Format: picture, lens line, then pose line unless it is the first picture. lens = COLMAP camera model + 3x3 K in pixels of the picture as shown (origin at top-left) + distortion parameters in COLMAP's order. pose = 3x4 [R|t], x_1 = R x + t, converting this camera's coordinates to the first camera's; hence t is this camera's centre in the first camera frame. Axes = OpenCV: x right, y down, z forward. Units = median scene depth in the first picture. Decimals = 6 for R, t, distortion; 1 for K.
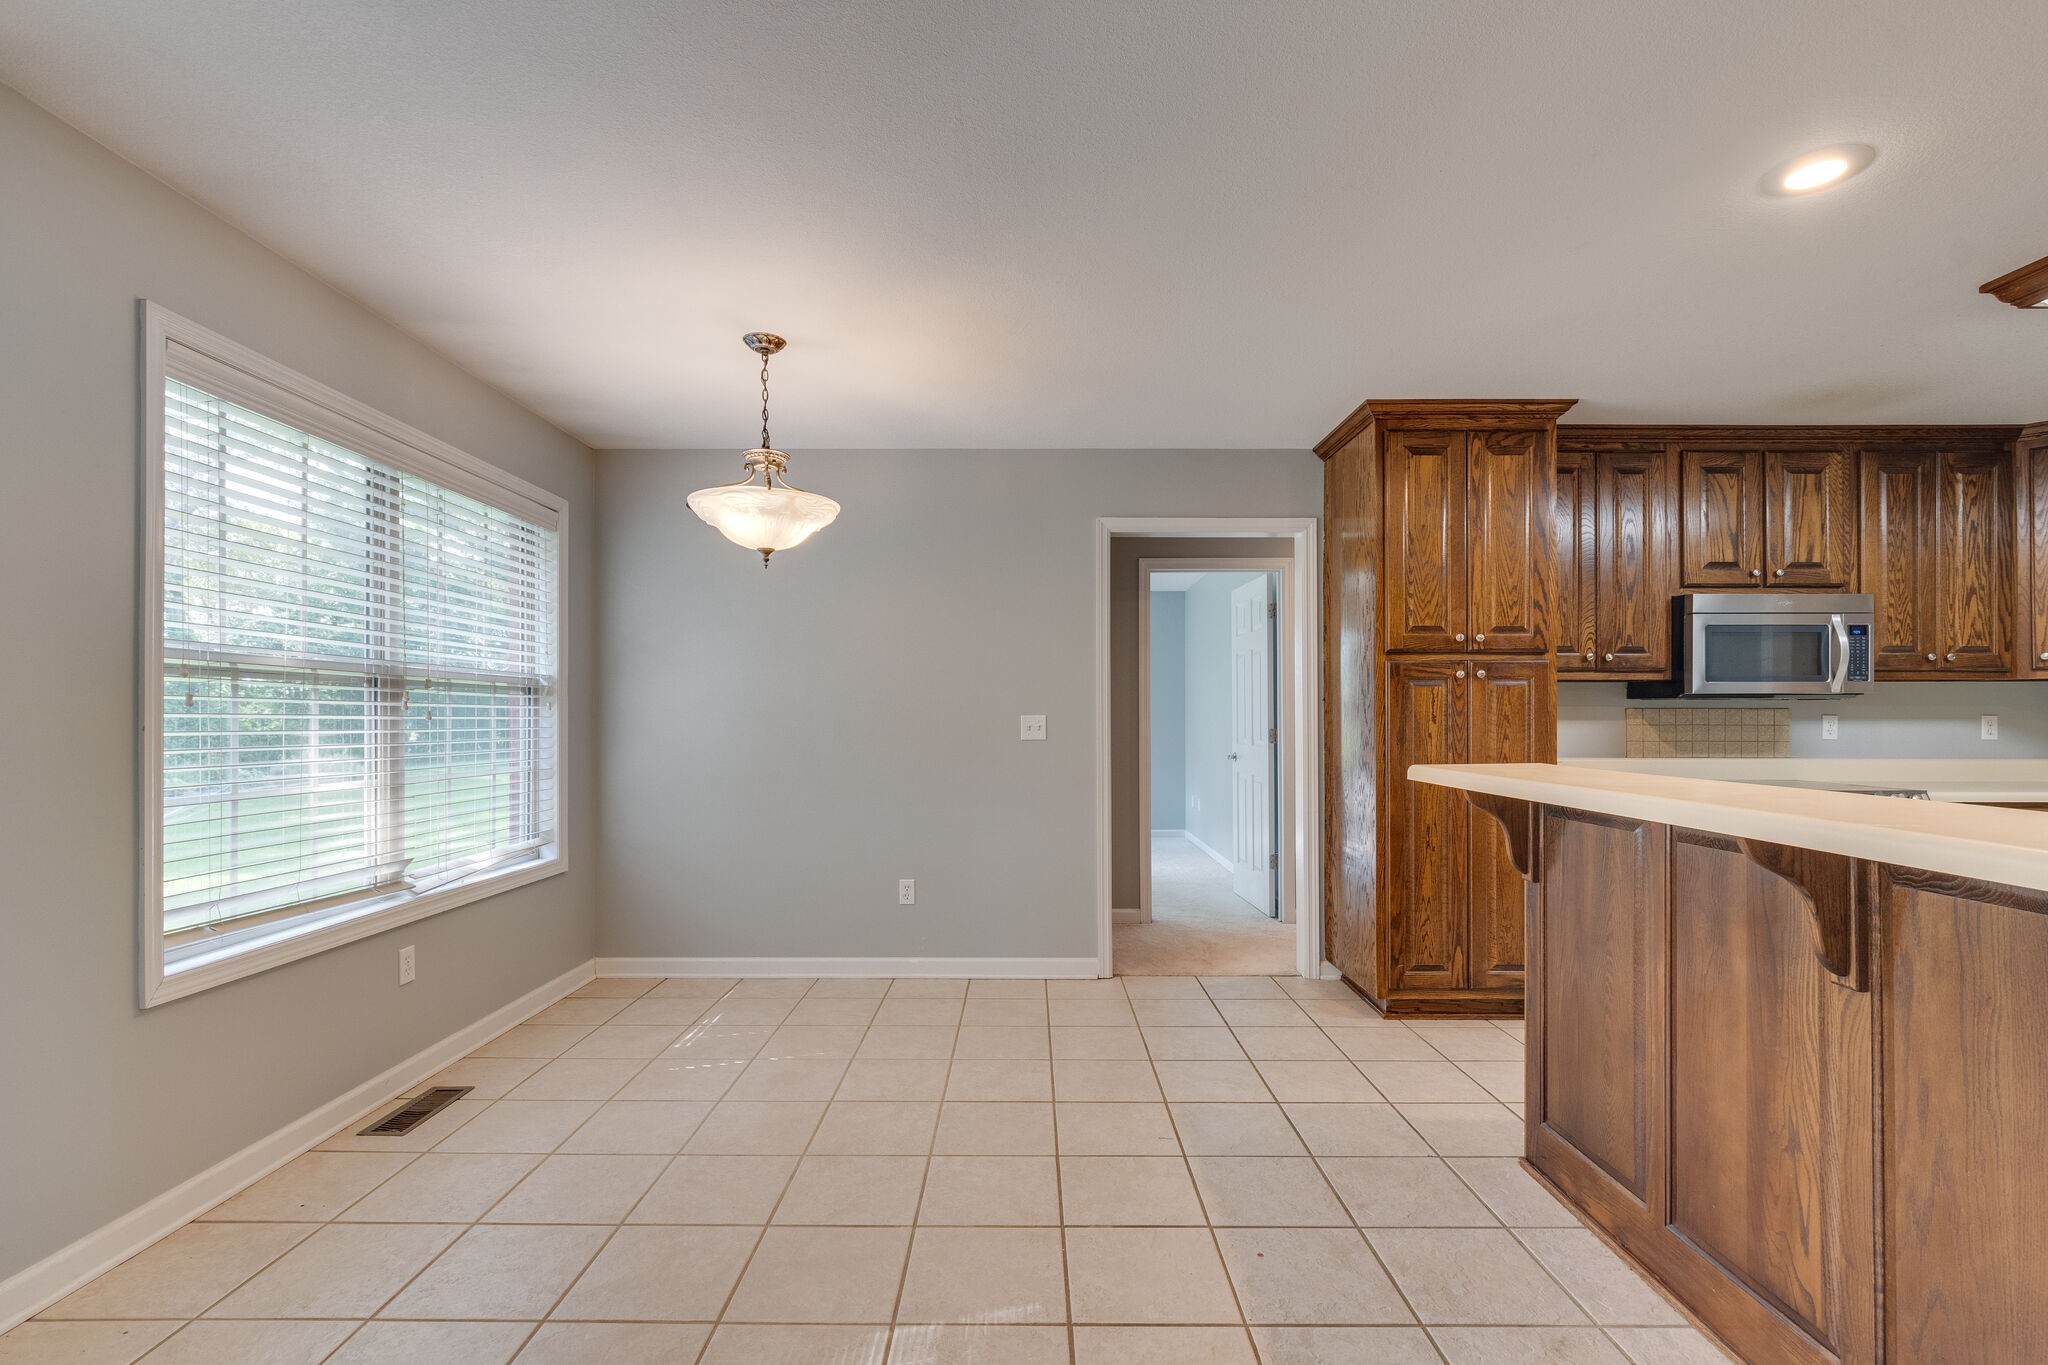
lens RADIAL K [[898.0, 0, 1024.4], [0, 898.0, 712.0], [0, 0, 1]] dist [-0.009972, -0.000560]
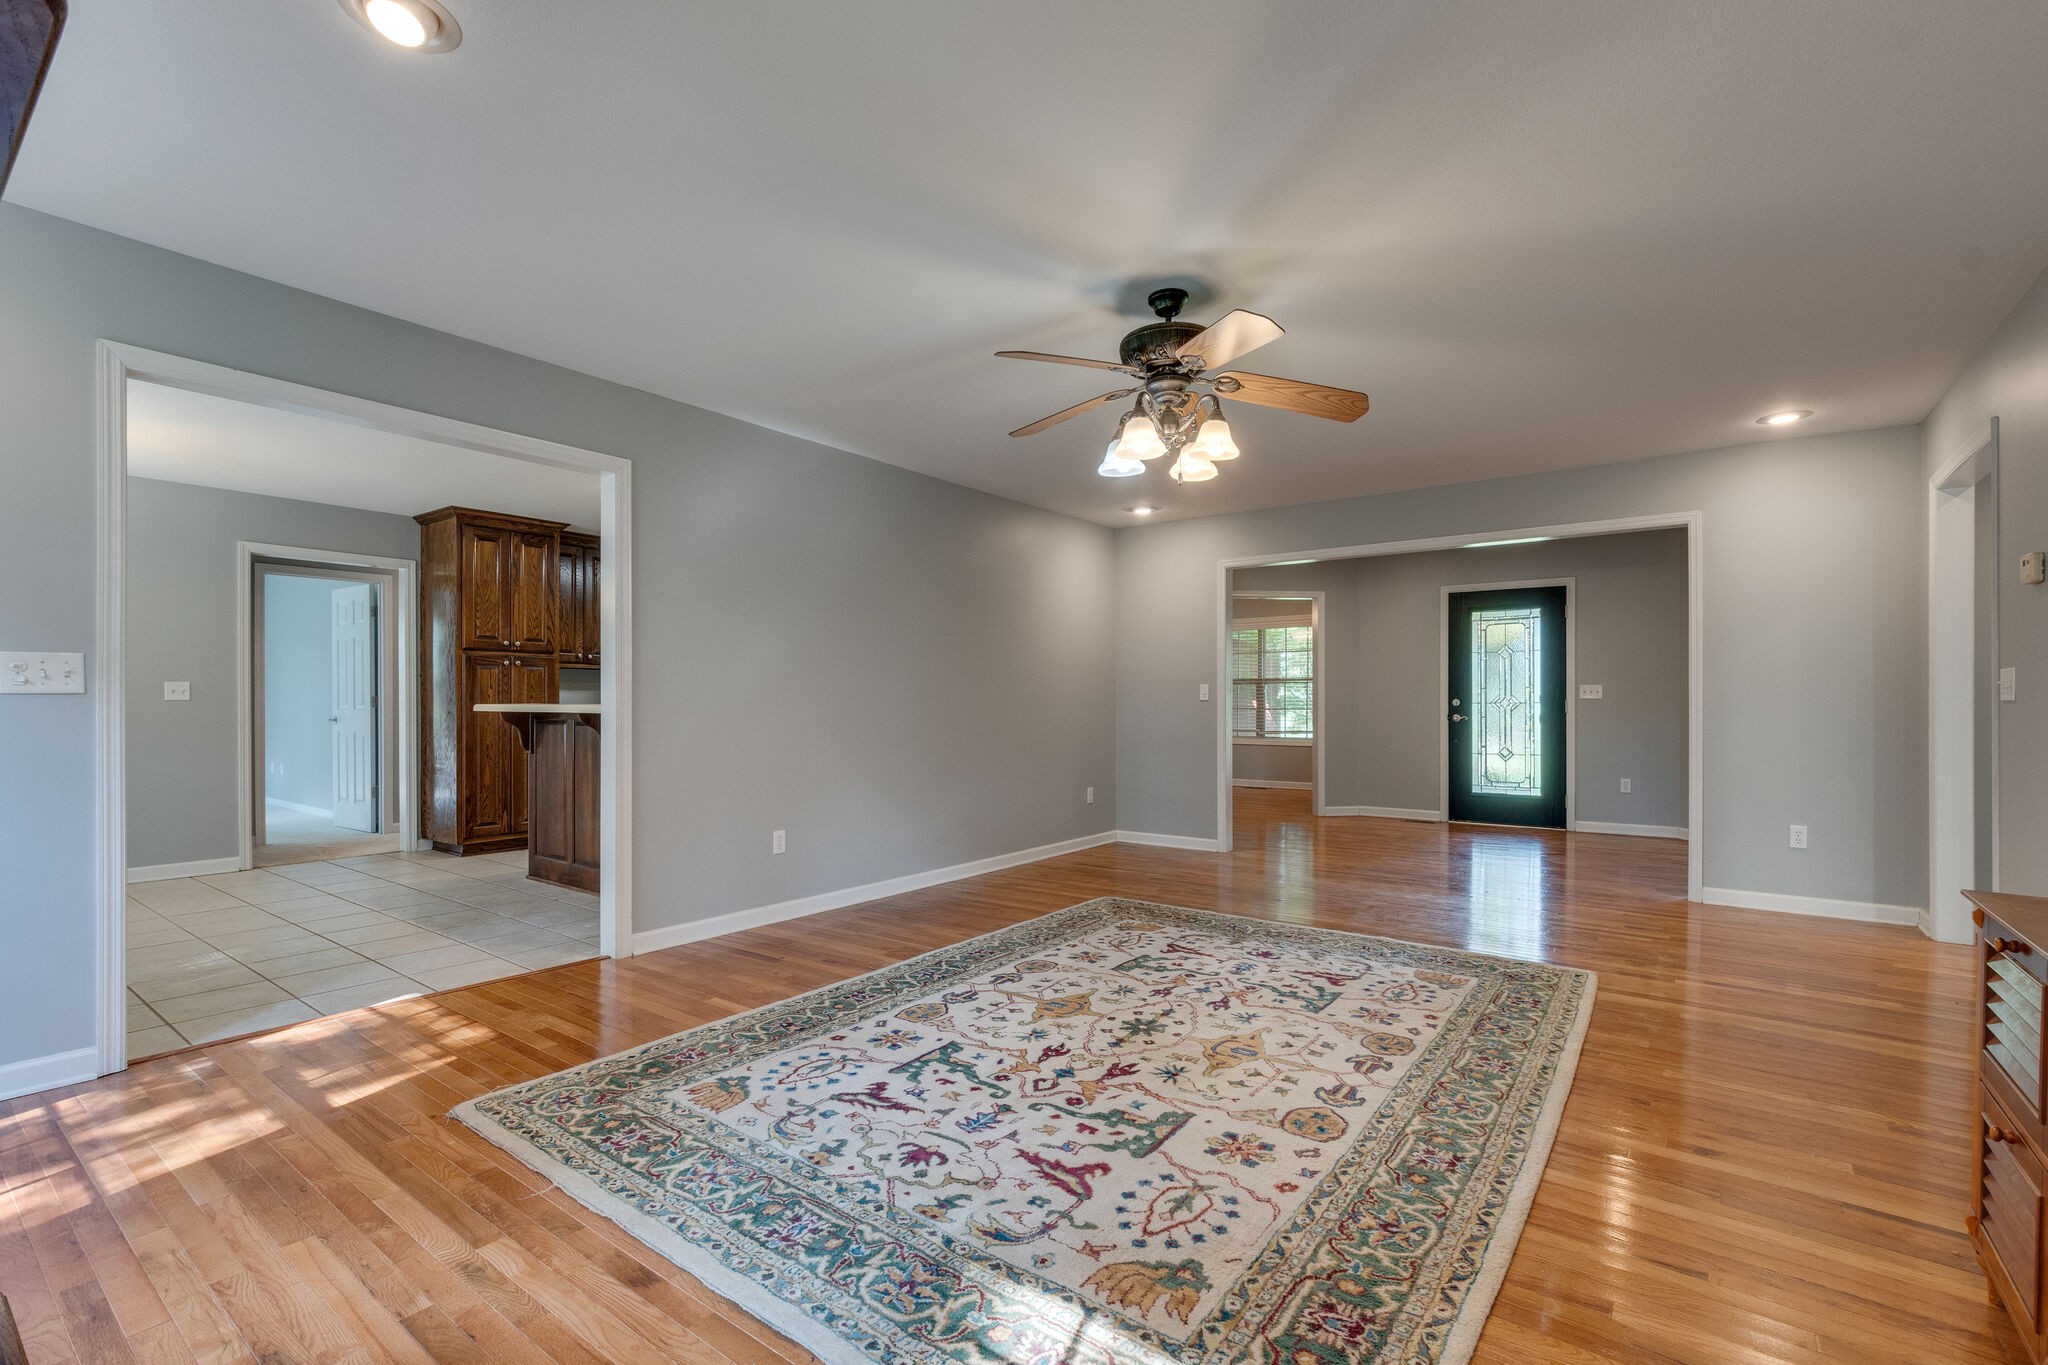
lens RADIAL K [[931.8, 0, 1031.3], [0, 931.8, 705.1], [0, 0, 1]] dist [-0.003753, 0.000035]
pose [[0.594981, -0.000357, 0.803739, -0.410379], [-0.003218, 0.999991, 0.002827, 0.036008], [-0.803733, -0.004268, 0.594975, -1.008465]]
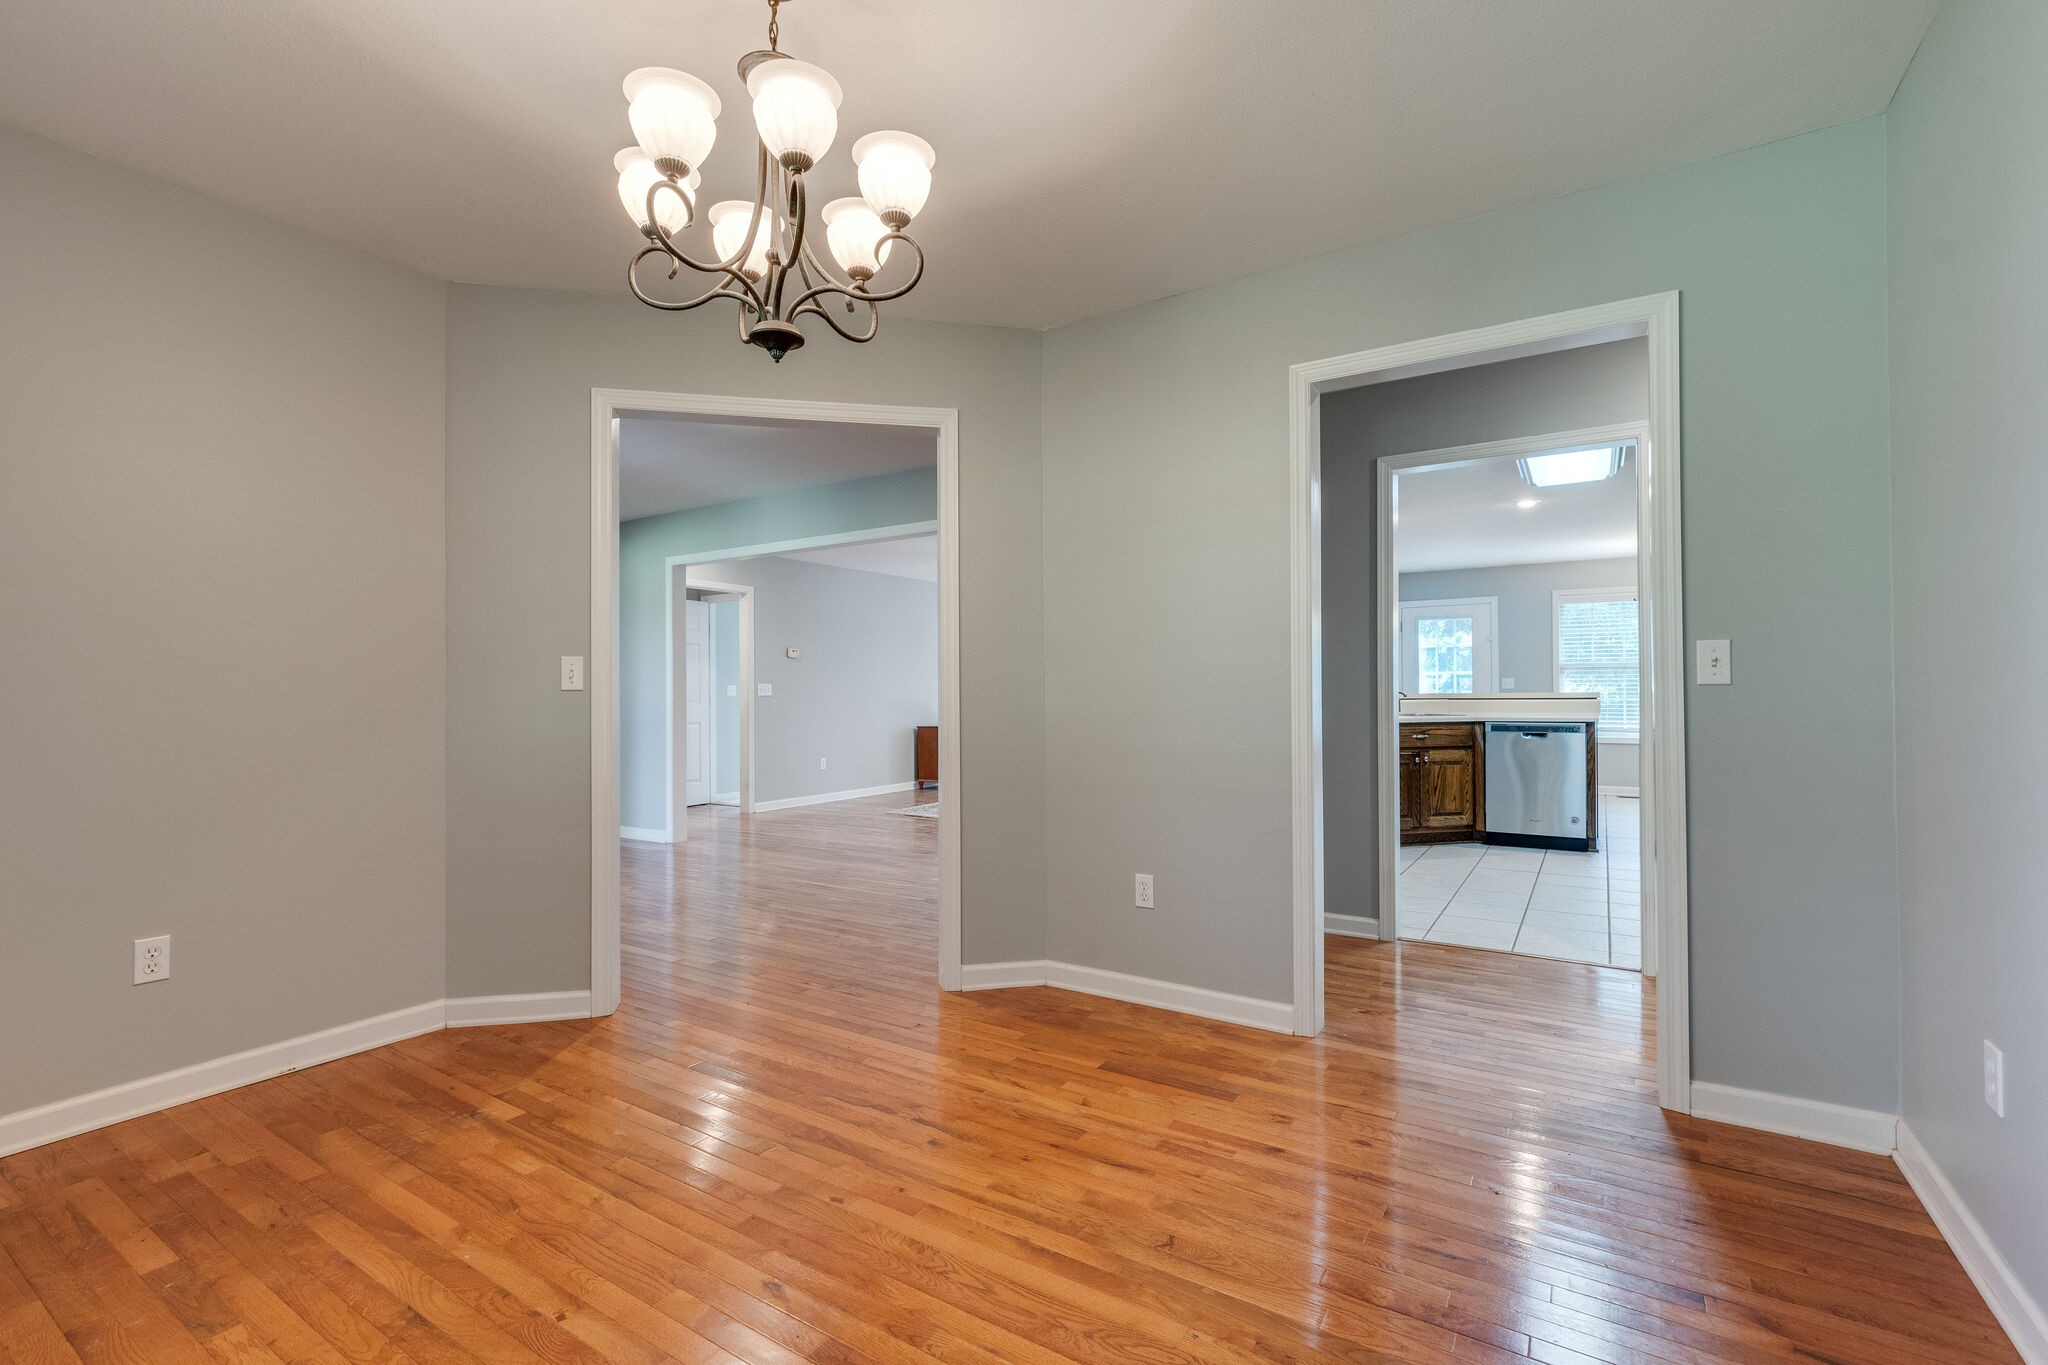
lens RADIAL K [[907.3, 0, 1024.0], [0, 907.3, 682.5], [0, 0, 1]] dist [-0.000929, -0.000118]
pose [[-0.530813, -0.010096, -0.847429, 2.682433], [0.008351, 0.999818, -0.017142, 0.045596], [0.847448, -0.016177, -0.530632, 0.691573]]
